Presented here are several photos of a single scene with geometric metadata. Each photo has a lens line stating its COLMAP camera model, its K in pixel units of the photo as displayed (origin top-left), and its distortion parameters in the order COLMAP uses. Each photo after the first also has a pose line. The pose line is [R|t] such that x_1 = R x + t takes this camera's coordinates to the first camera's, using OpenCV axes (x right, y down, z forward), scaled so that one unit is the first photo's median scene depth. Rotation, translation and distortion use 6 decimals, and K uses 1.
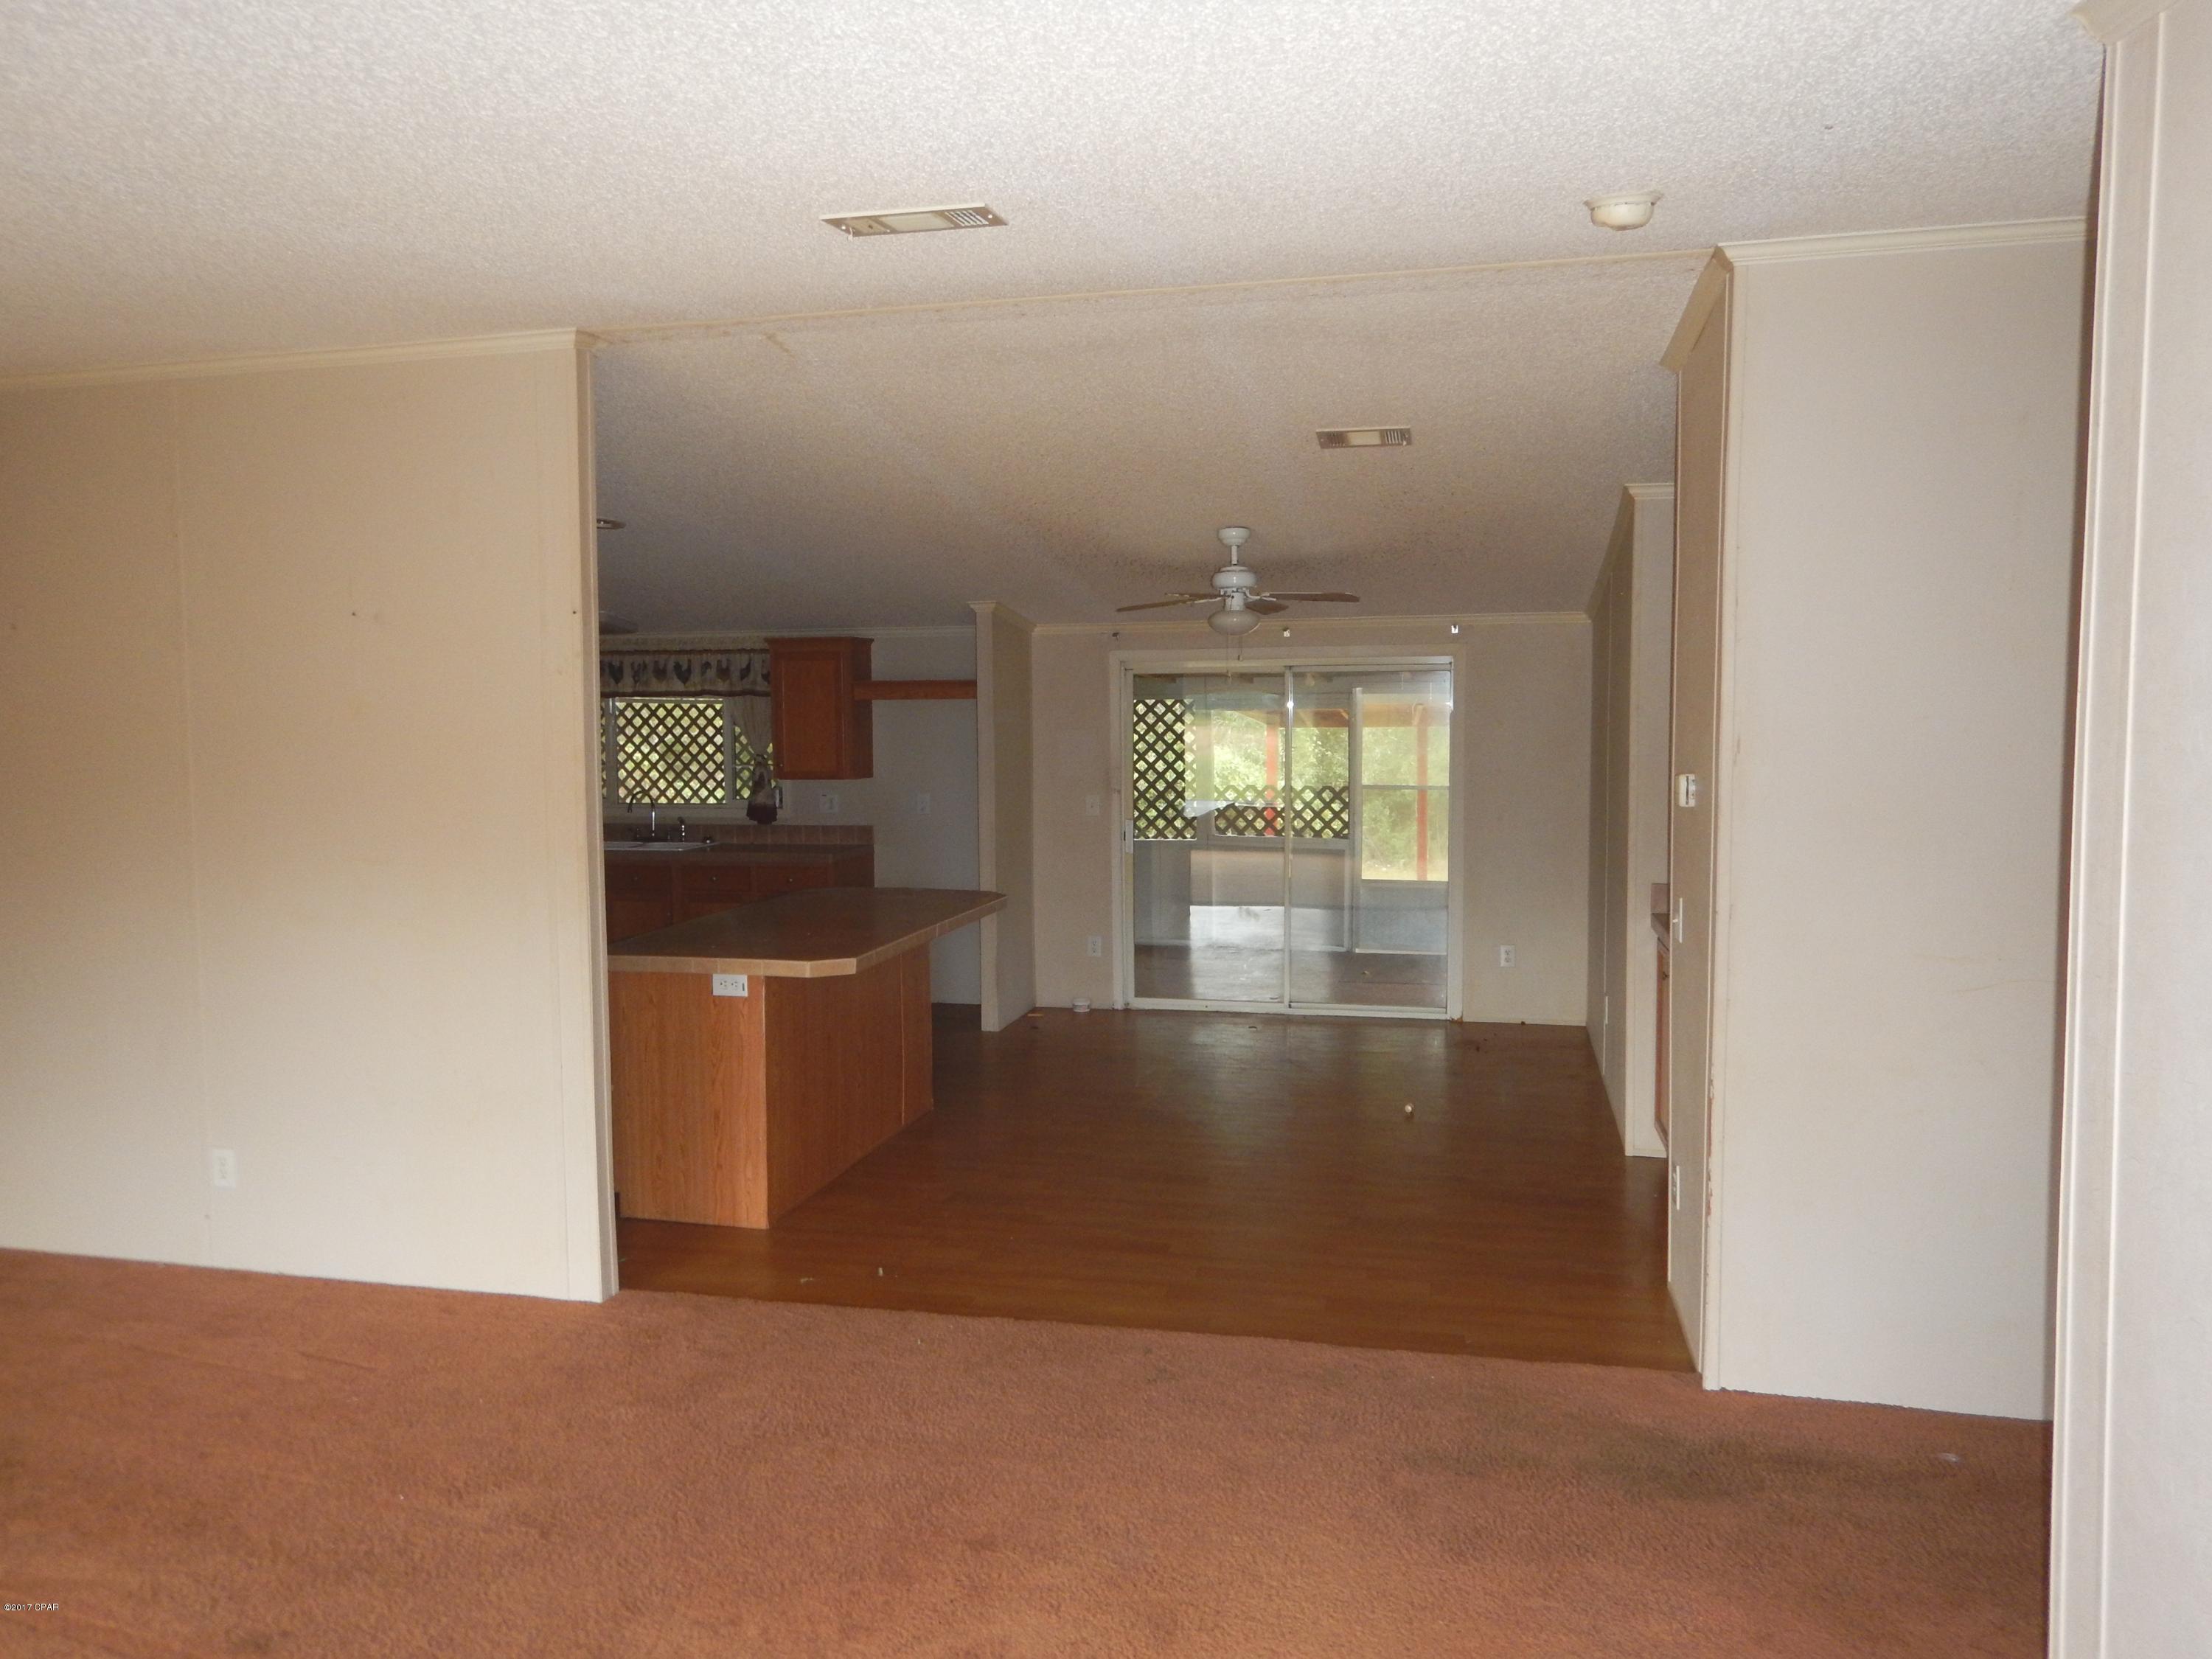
lens RADIAL K [[1571.3, 0, 1112.2], [0, 1571.3, 830.7], [0, 0, 1]] dist [0.004918, -0.006132]
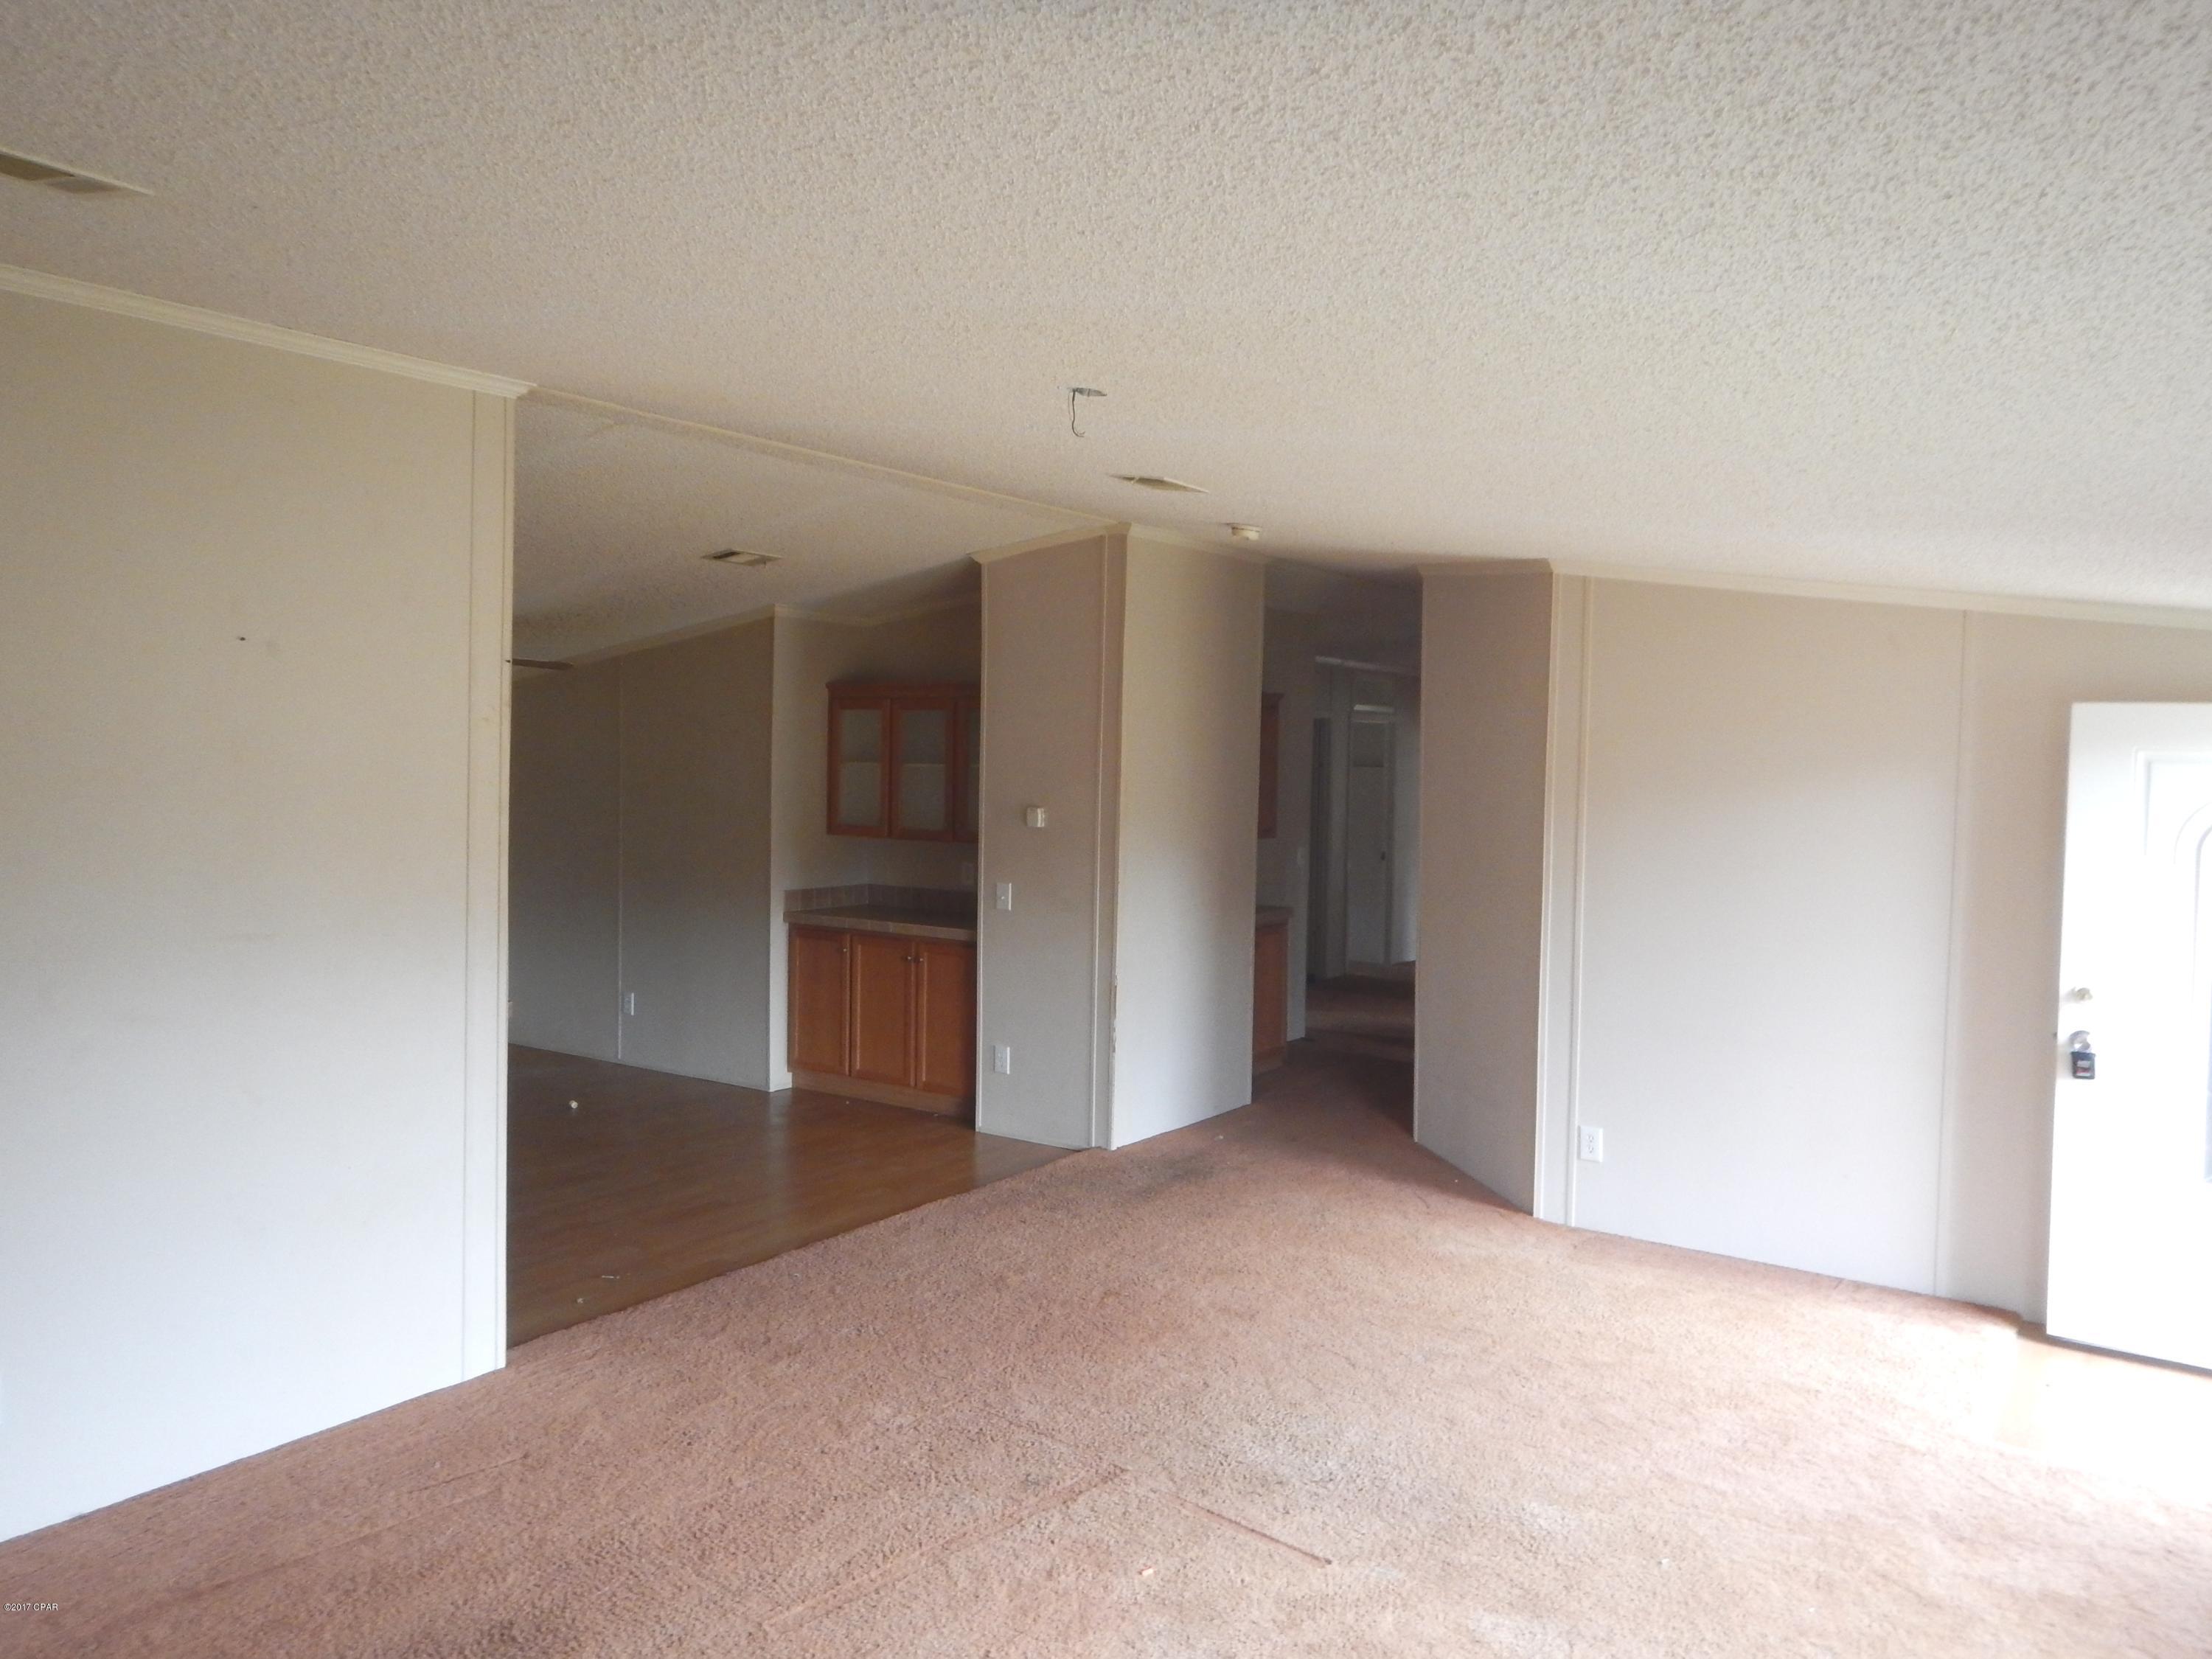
lens RADIAL K [[1571.3, 0, 1112.2], [0, 1571.3, 830.7], [0, 0, 1]] dist [0.004918, -0.006132]
pose [[0.352863, -0.028746, 0.935233, -1.181535], [0.054753, 0.998450, 0.010031, -0.023496], [-0.934072, 0.047667, 0.353890, 0.317994]]
